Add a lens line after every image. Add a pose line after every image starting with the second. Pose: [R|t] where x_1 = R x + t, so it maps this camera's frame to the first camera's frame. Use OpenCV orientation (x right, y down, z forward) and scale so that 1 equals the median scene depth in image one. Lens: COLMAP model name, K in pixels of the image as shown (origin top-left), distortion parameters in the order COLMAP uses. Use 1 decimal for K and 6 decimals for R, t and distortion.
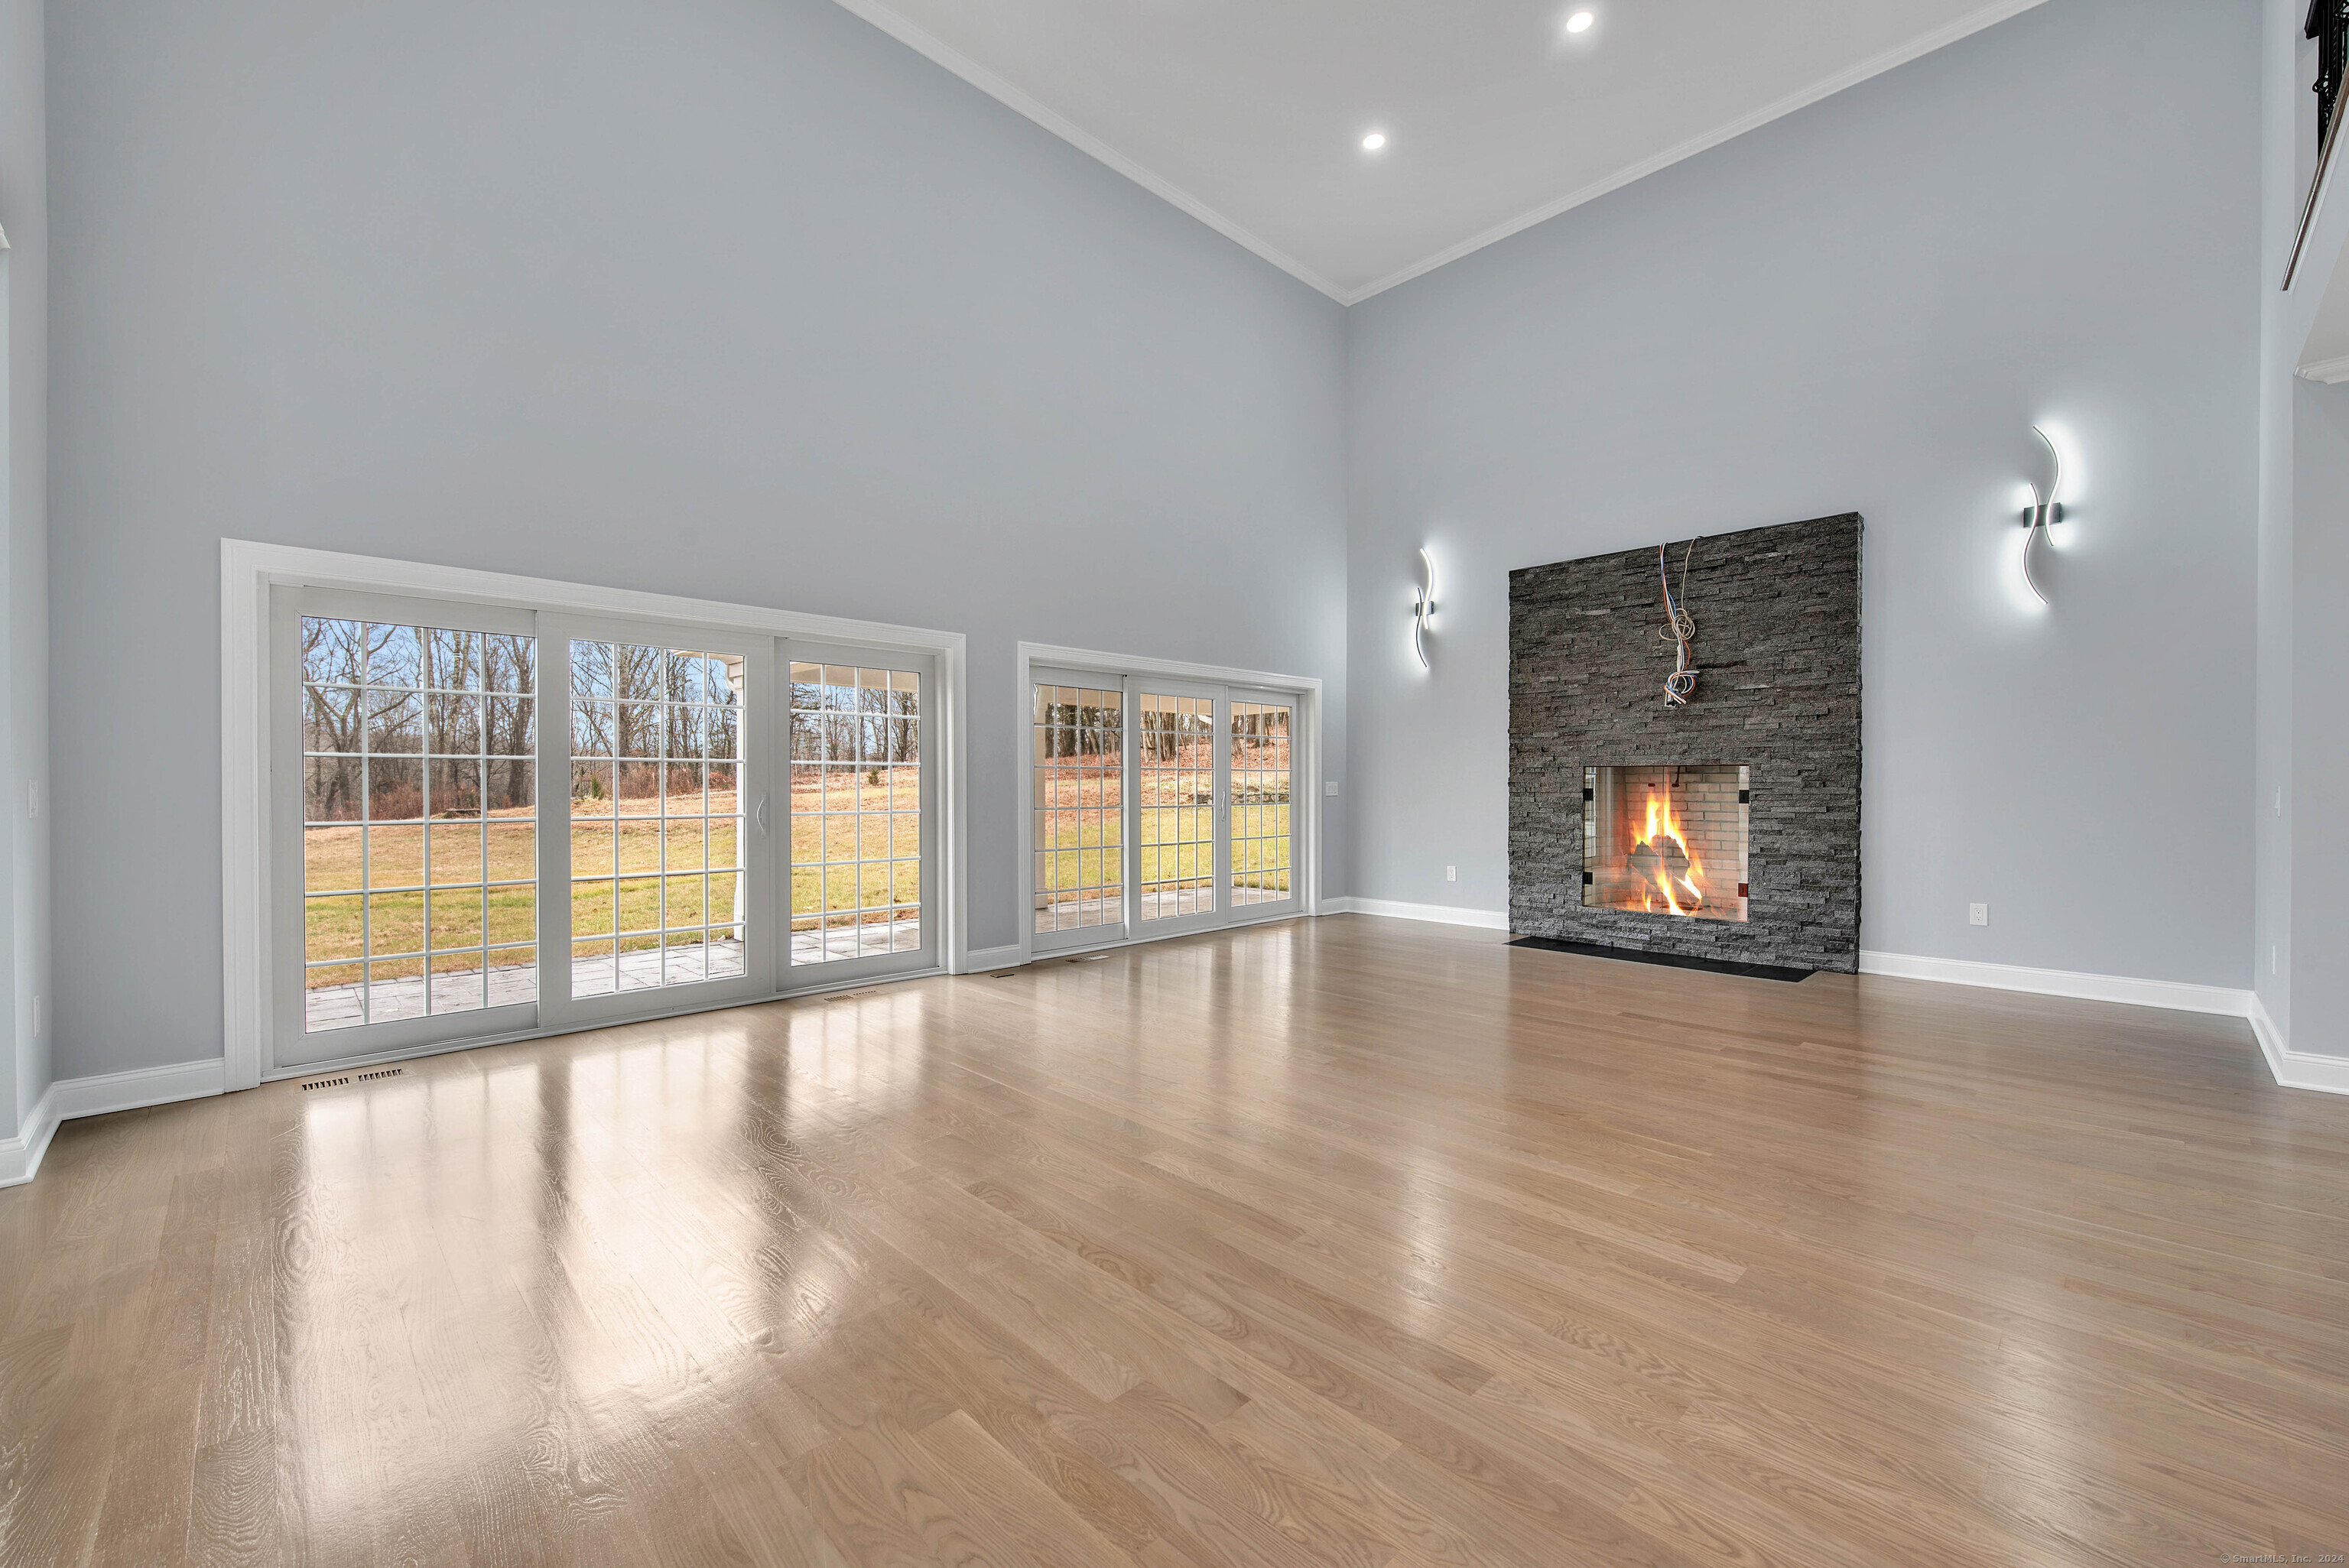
lens RADIAL K [[961.5, 0, 1186.6], [0, 961.5, 779.2], [0, 0, 1]] dist [-0.001773, -0.000347]
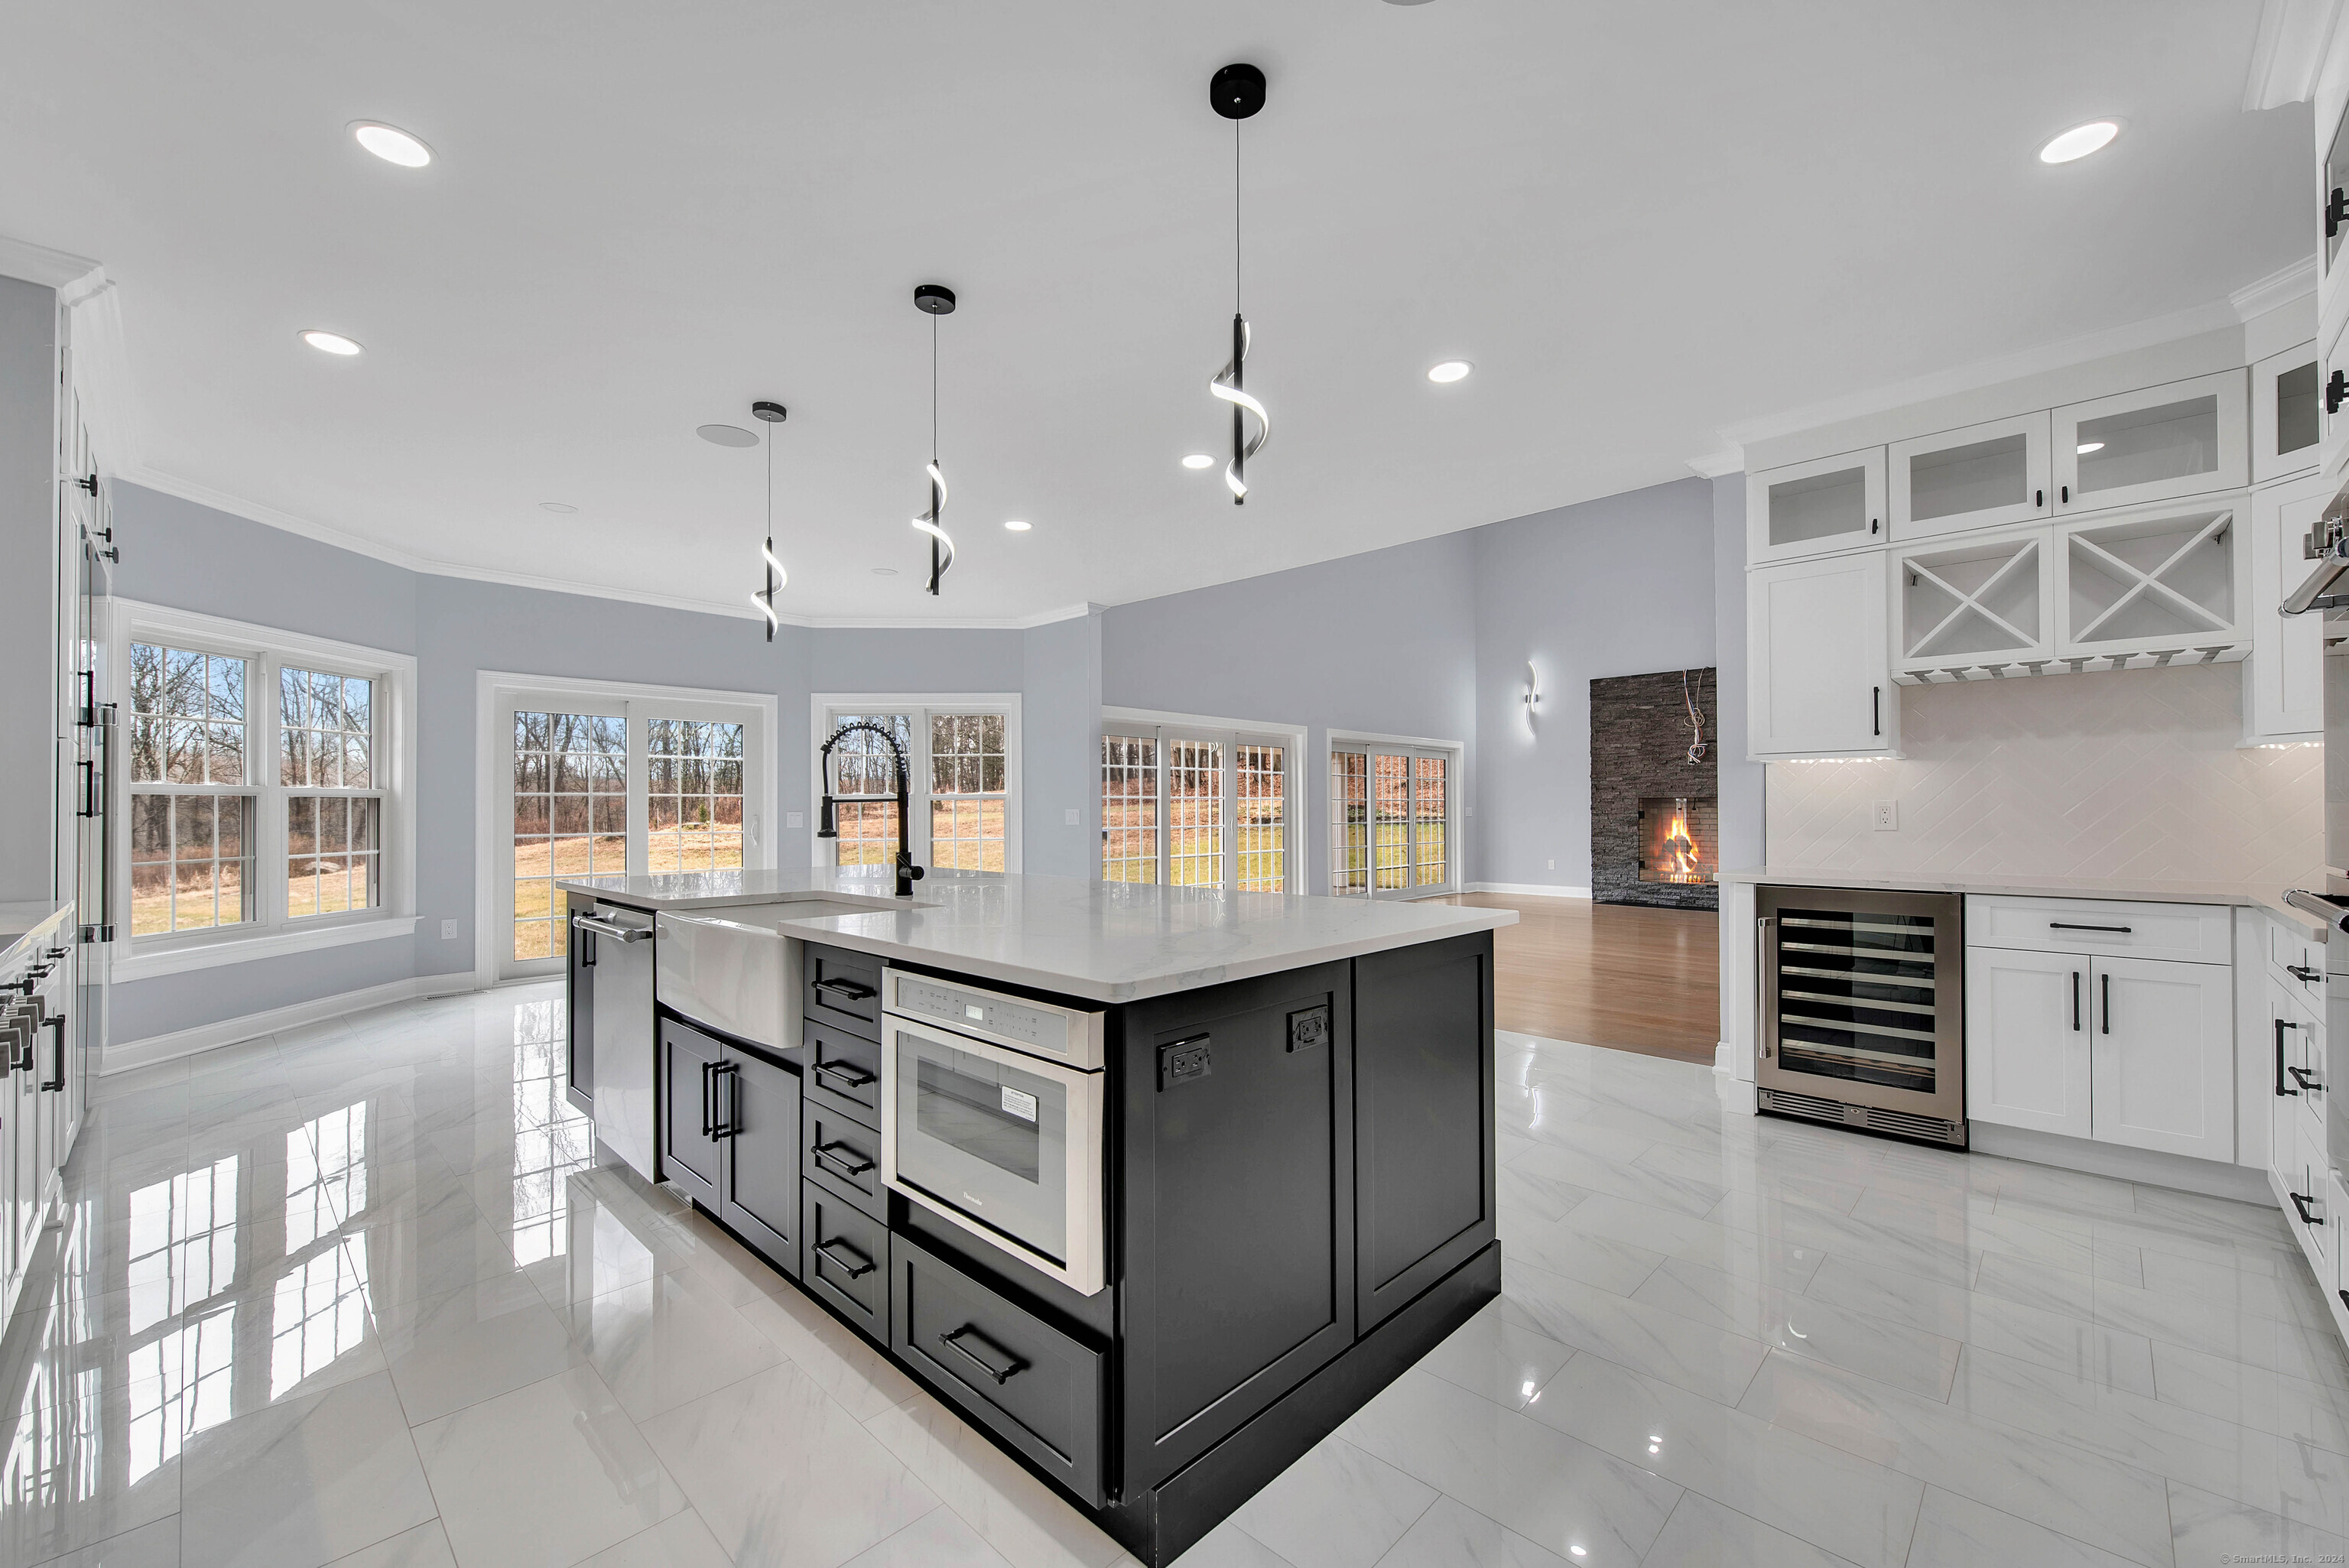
lens RADIAL K [[961.5, 0, 1177.0], [0, 961.5, 789.8], [0, 0, 1]] dist [-0.001773, -0.000347]
pose [[0.999885, -0.002130, 0.015035, -0.402794], [0.002394, 0.999843, -0.017547, -0.000219], [-0.014995, 0.017581, 0.999733, -0.643428]]
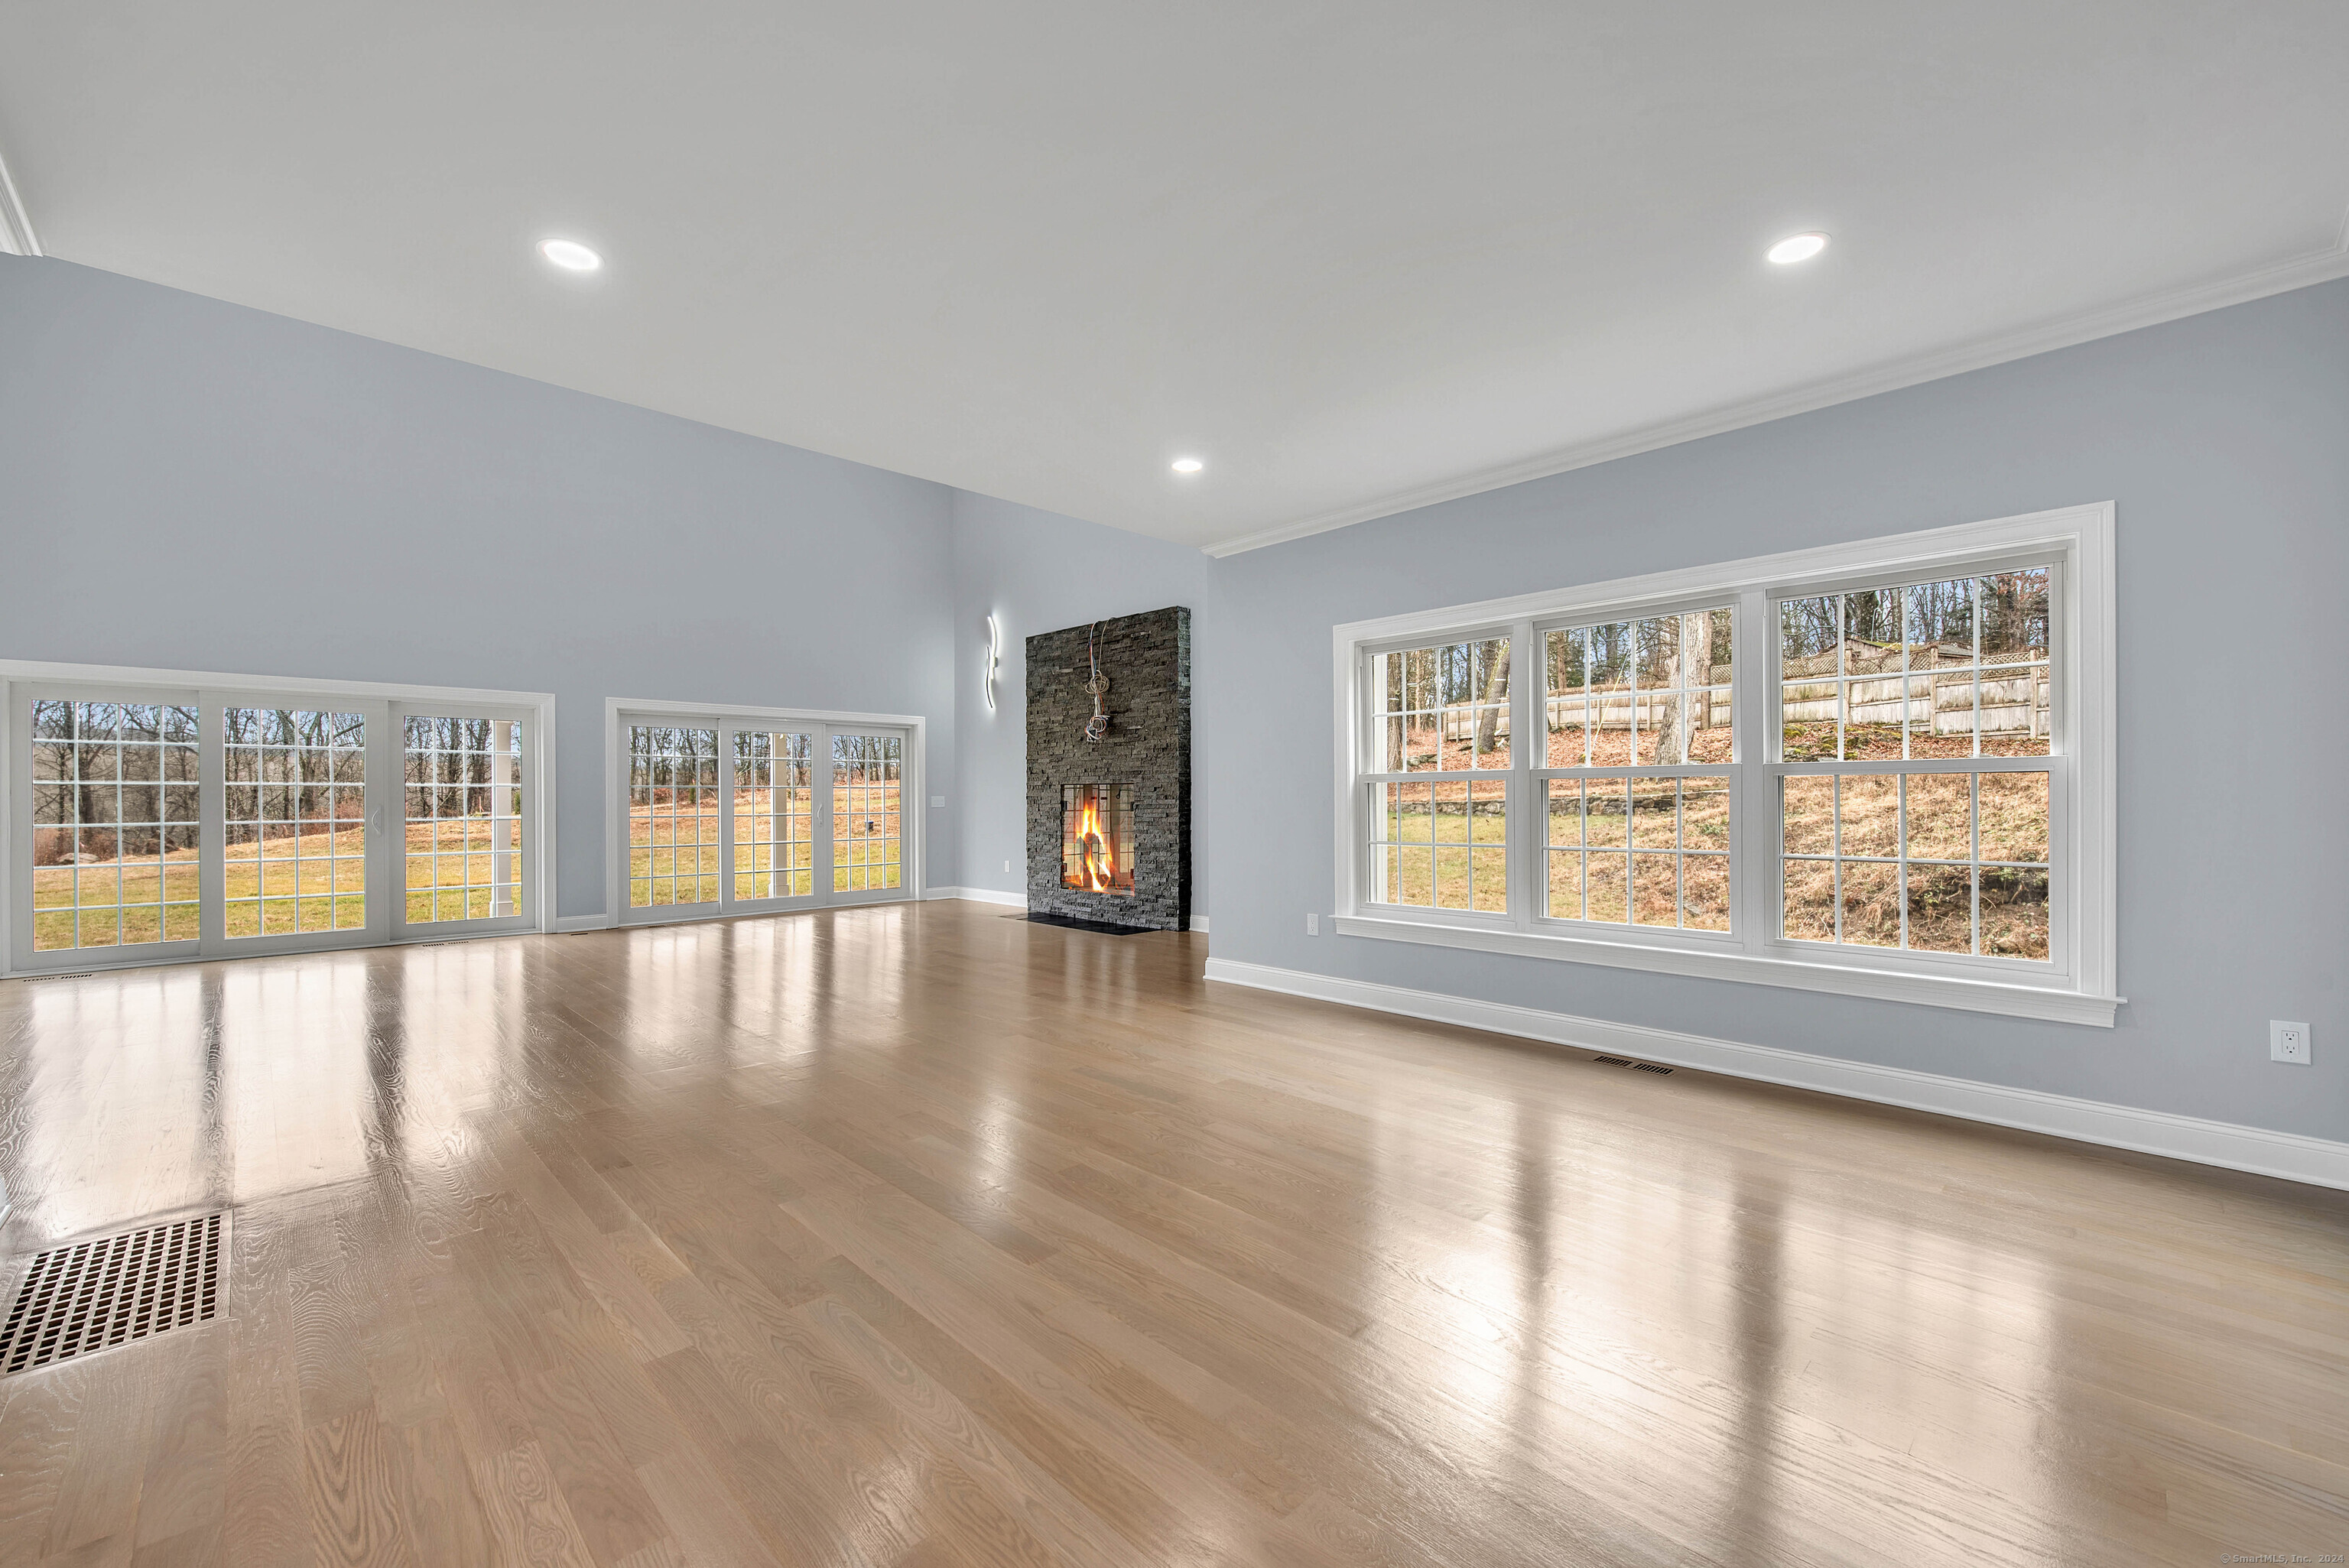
lens RADIAL K [[961.5, 0, 1160.9], [0, 961.5, 795.2], [0, 0, 1]] dist [-0.001773, -0.000347]
pose [[0.999959, -0.003630, -0.008288, 0.537593], [0.003648, 0.999991, 0.002186, -0.000755], [0.008280, -0.002216, 0.999963, -0.329136]]
